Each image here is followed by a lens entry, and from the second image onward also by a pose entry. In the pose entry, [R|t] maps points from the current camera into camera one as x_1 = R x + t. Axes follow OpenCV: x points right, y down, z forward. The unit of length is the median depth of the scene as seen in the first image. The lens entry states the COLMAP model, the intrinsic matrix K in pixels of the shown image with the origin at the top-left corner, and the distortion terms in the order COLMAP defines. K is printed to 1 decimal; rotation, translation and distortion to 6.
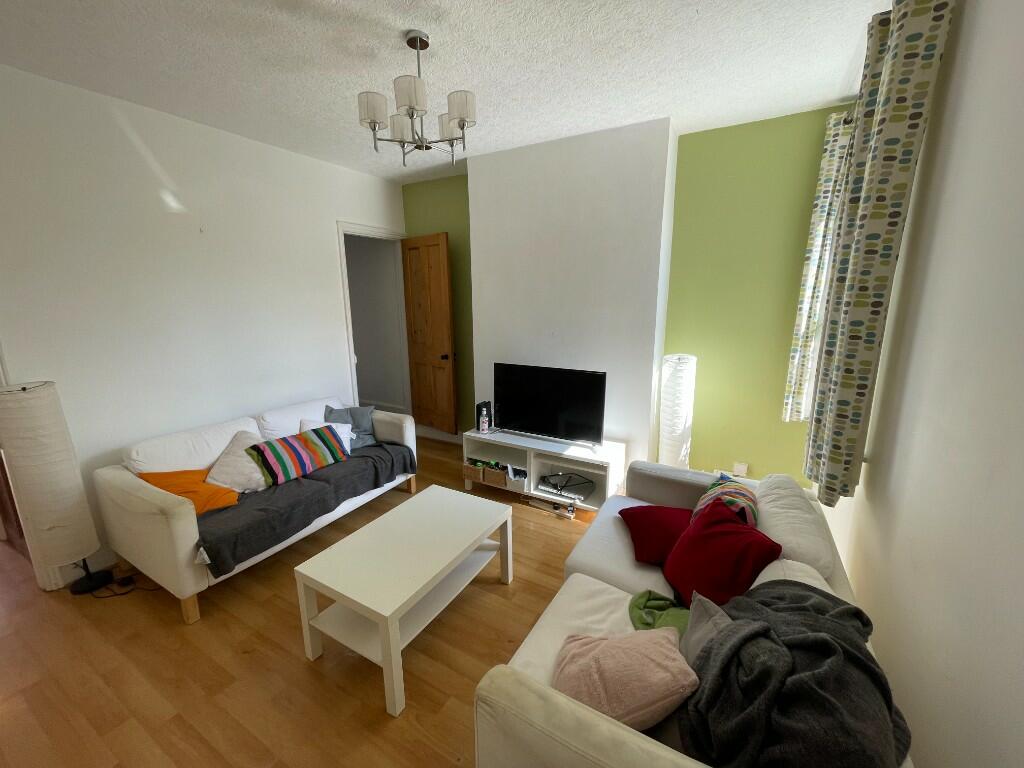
lens RADIAL K [[414.4, 0, 509.7], [0, 414.4, 385.4], [0, 0, 1]] dist [-0.000065, 0.001905]
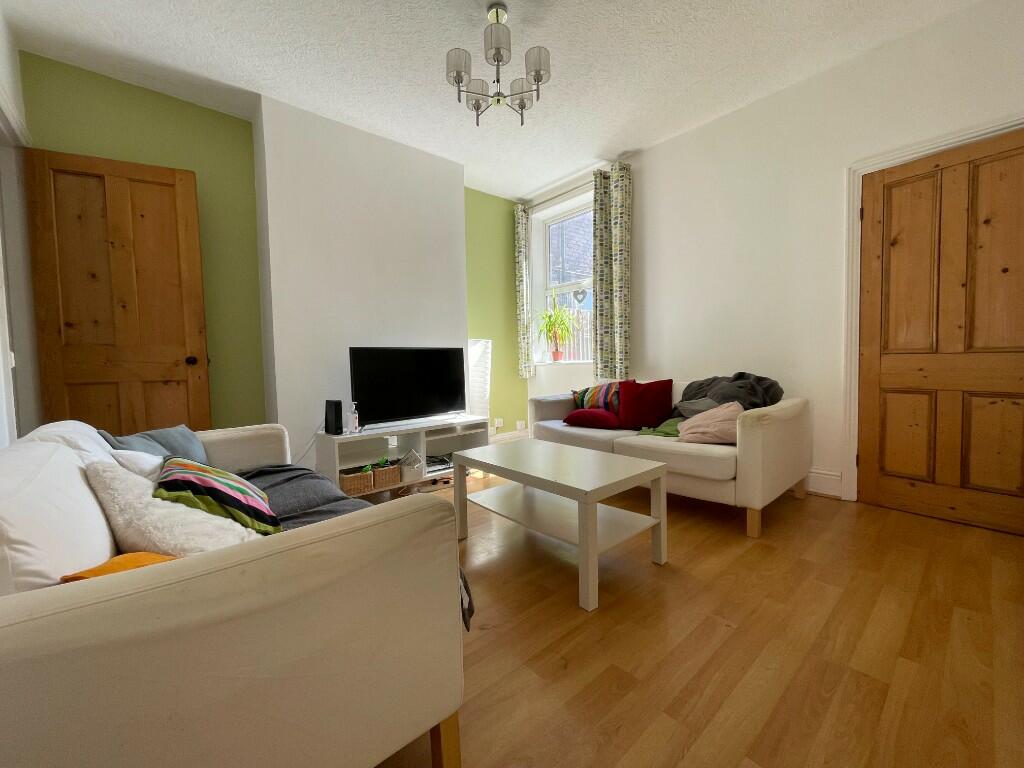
lens RADIAL K [[414.4, 0, 508.1], [0, 414.4, 380.7], [0, 0, 1]] dist [-0.000065, 0.001905]
pose [[0.335305, -0.047968, 0.940888, -0.759603], [0.220892, 0.974866, -0.029019, 0.112439], [-0.915848, 0.217565, 0.337473, 0.450682]]
